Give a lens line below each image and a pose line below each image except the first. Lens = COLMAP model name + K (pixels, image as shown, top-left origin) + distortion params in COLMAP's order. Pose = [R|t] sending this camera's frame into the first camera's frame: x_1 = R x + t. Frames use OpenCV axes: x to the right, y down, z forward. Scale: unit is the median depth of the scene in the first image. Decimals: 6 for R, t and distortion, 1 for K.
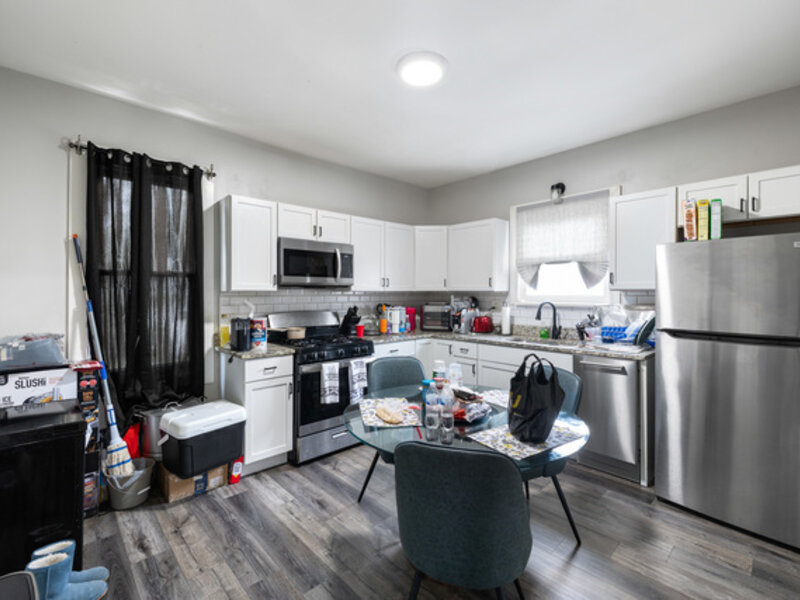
lens RADIAL K [[377.4, 0, 399.9], [0, 377.4, 295.1], [0, 0, 1]] dist [0.004511, -0.002079]
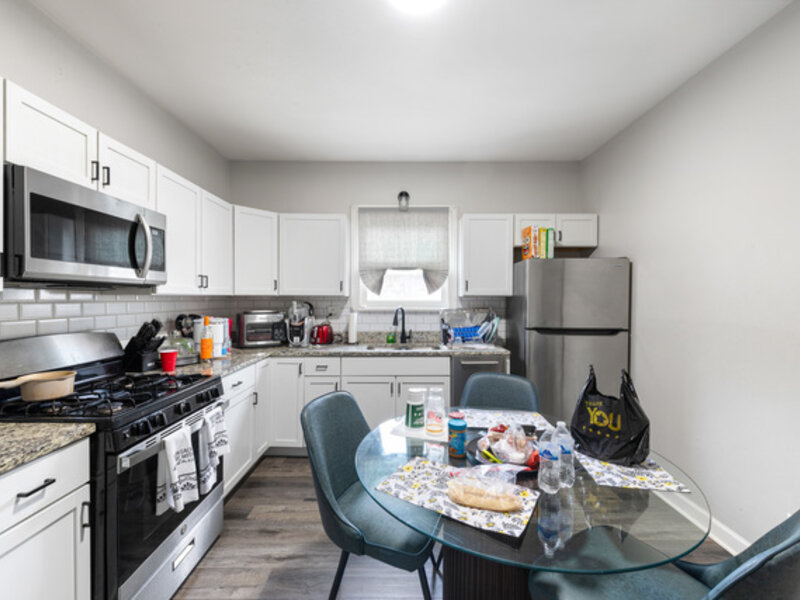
lens RADIAL K [[344.5, 0, 403.7], [0, 344.5, 299.3], [0, 0, 1]] dist [0.011077, -0.001406]
pose [[0.669181, -0.000917, 0.743099, -0.273543], [0.001729, 0.999998, -0.000324, -0.002185], [-0.743097, 0.001502, 0.669182, 0.366374]]
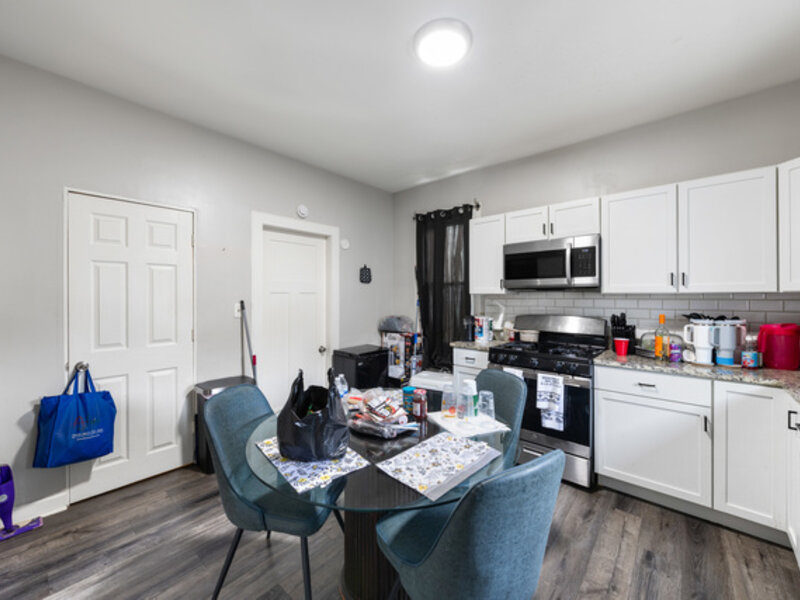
lens RADIAL K [[306.6, 0, 394.9], [0, 306.6, 298.7], [0, 0, 1]] dist [-0.000752, -0.000166]
pose [[0.108799, 0.007712, -0.994034, 0.457534], [-0.006628, 0.999953, 0.007032, -0.001256], [0.994042, 0.005823, 0.108845, 0.510491]]
